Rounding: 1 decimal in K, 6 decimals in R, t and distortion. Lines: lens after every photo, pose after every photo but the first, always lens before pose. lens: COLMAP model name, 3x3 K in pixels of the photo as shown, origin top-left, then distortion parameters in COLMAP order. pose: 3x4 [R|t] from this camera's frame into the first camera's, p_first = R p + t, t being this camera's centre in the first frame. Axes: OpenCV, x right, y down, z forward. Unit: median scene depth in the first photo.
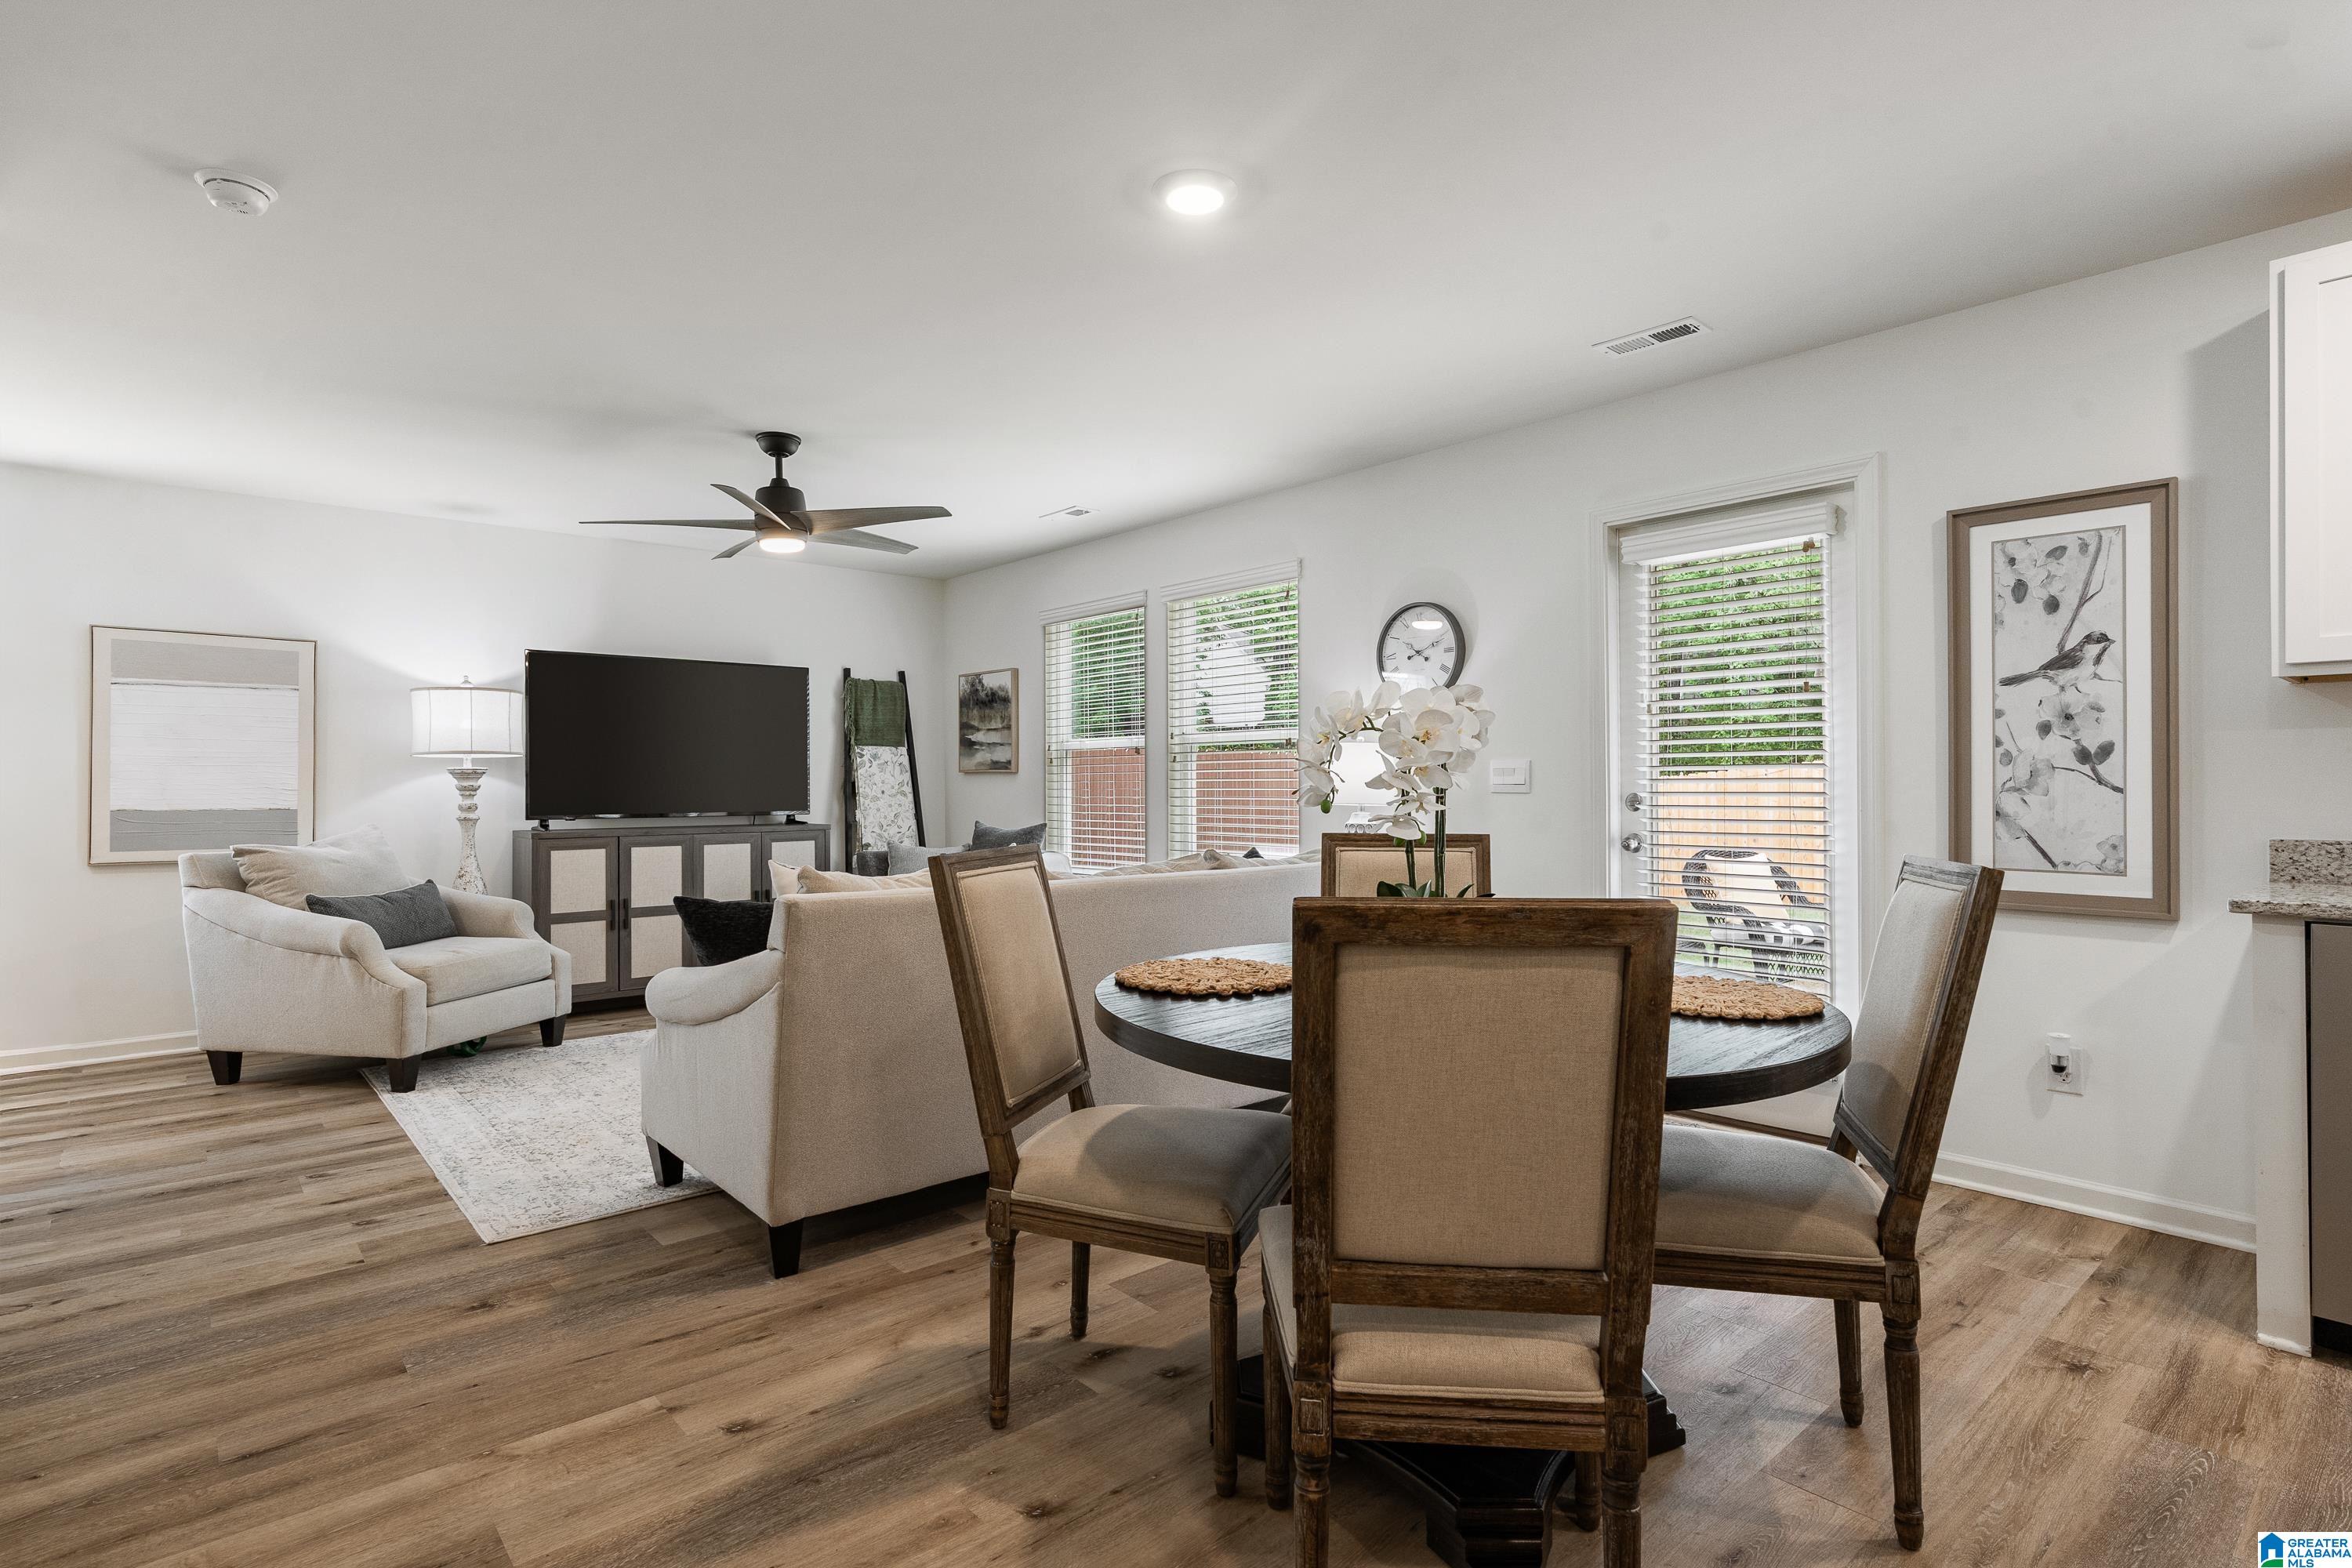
lens RADIAL K [[1176.2, 0, 1176.0], [0, 1176.2, 784.0], [0, 0, 1]] dist [0.001391, 0.000772]
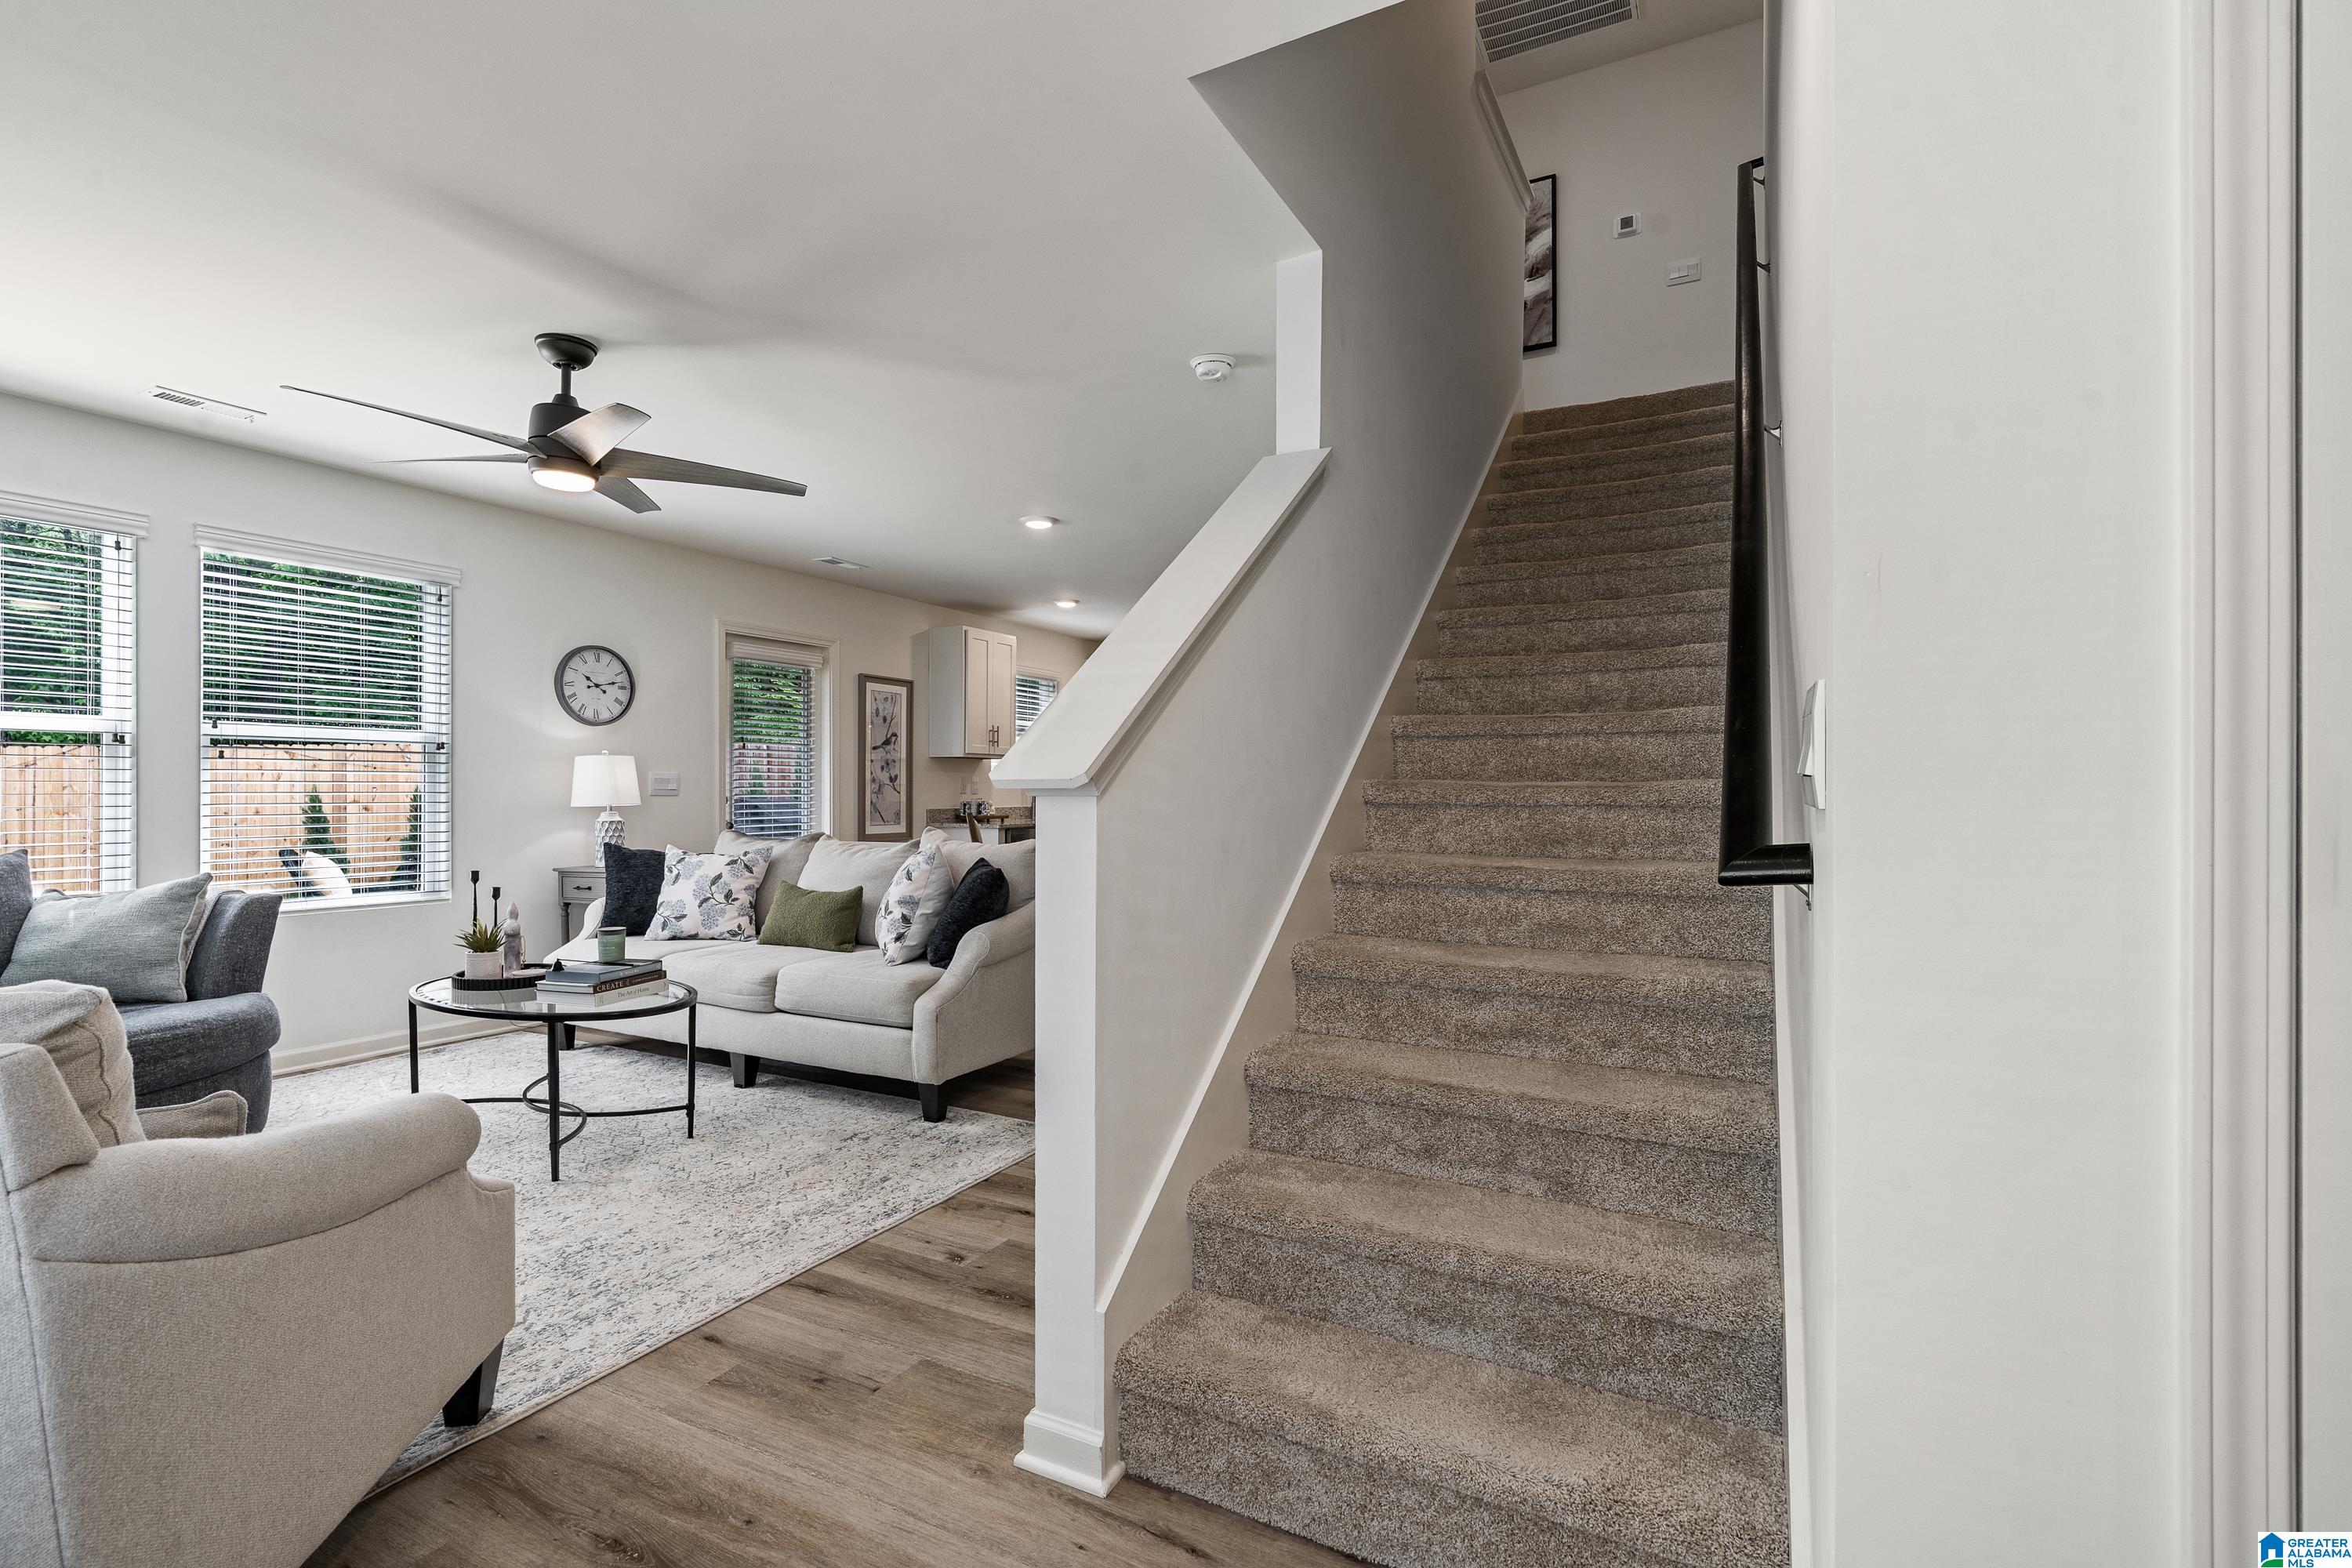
lens RADIAL K [[1077.0, 0, 1177.9], [0, 1077.0, 802.7], [0, 0, 1]] dist [-0.000140, 0.003713]
pose [[-0.359555, -0.005909, 0.933105, -1.166554], [0.002811, 0.999969, 0.007415, 0.008081], [-0.933120, 0.005289, -0.359527, 0.884287]]
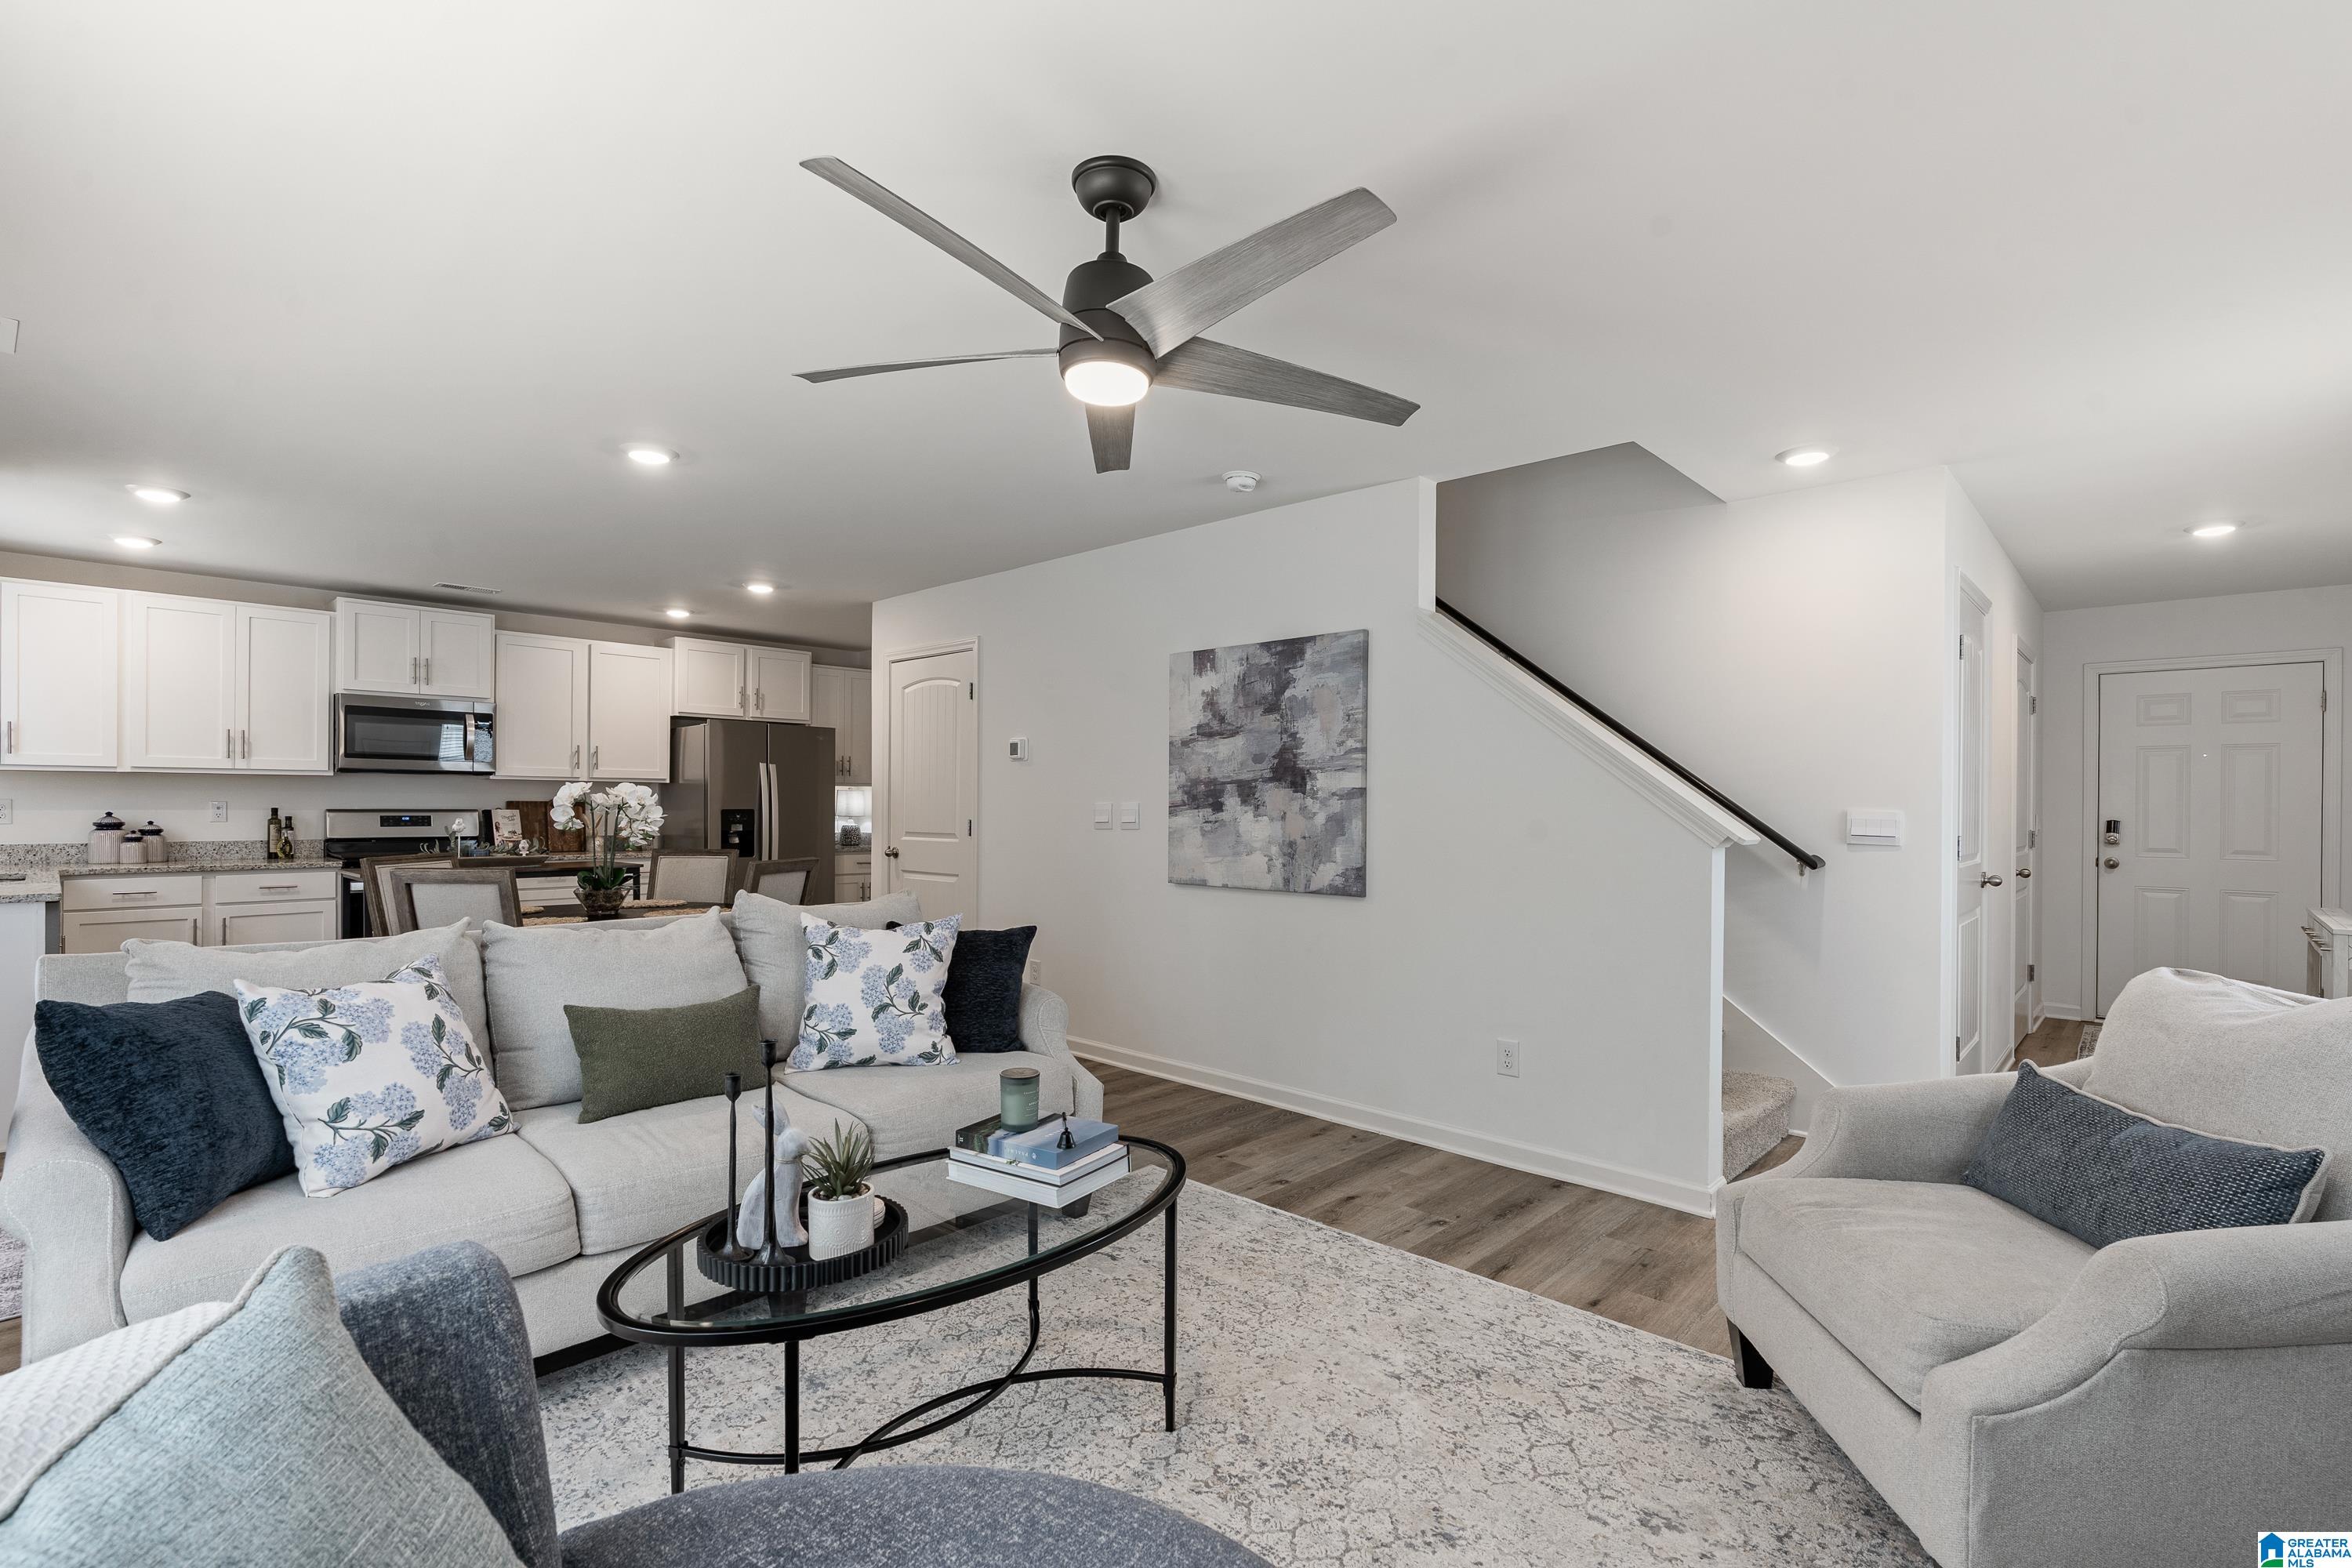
lens RADIAL K [[1077.0, 0, 1177.9], [0, 1077.0, 802.7], [0, 0, 1]] dist [-0.000140, 0.003713]
pose [[-0.994065, -0.002208, -0.108766, -0.318214], [-0.002368, 0.999996, 0.001343, -0.021616], [0.108762, 0.001592, -0.994067, 1.488056]]
